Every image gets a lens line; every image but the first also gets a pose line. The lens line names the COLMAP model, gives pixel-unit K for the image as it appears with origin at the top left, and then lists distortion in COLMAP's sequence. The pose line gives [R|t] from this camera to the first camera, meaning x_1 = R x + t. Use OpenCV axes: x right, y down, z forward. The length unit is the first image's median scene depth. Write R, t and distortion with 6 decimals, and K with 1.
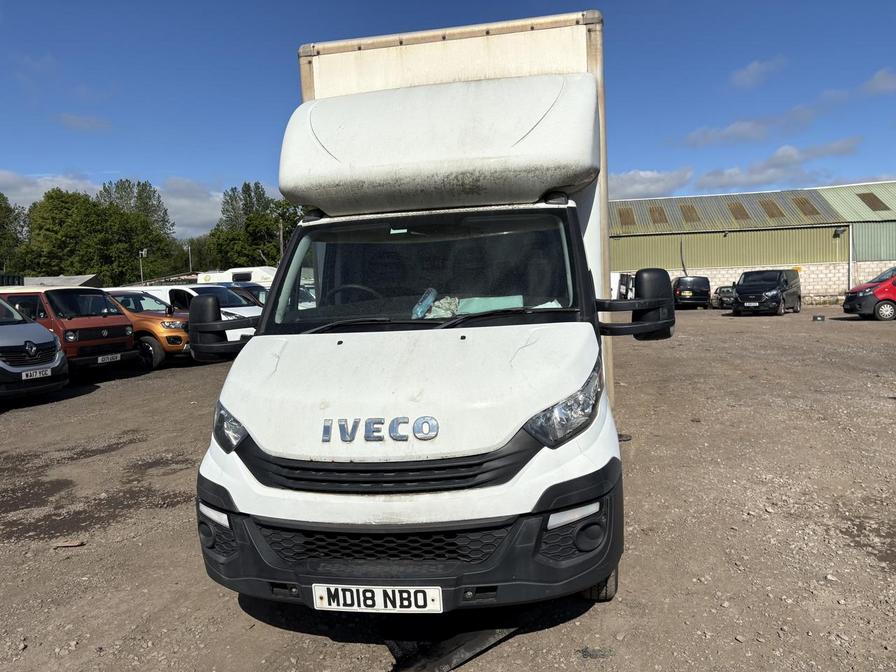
lens RADIAL K [[681.7, 0, 450.0], [0, 681.7, 337.5], [0, 0, 1]] dist [0.038570, -0.026906]
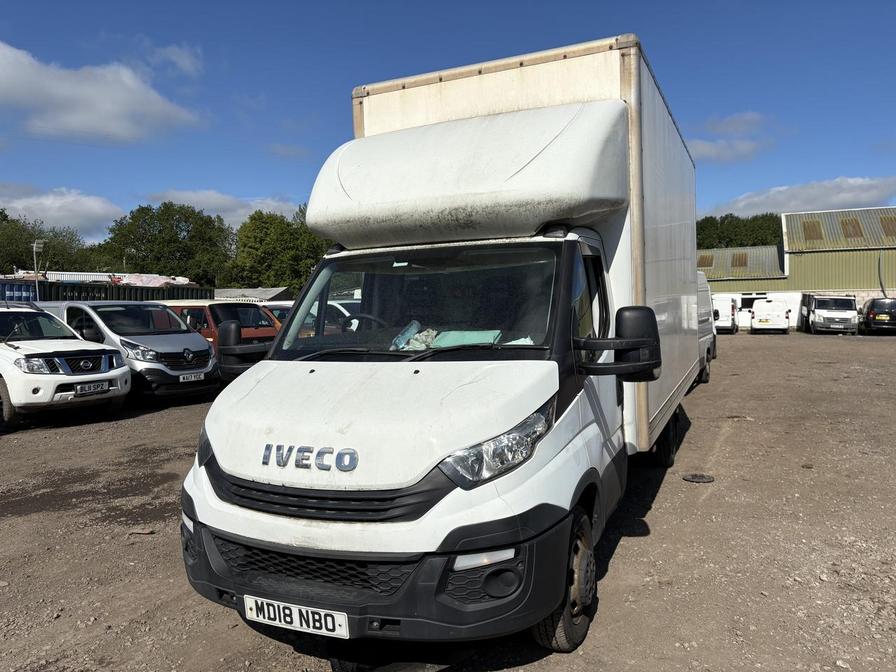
lens RADIAL K [[681.7, 0, 445.7], [0, 681.7, 338.4], [0, 0, 1]] dist [0.038570, -0.026906]
pose [[0.964724, 0.032581, -0.261241, 0.269530], [-0.037517, 0.999199, -0.013927, -0.031245], [0.260578, 0.023237, 0.965173, 0.016284]]
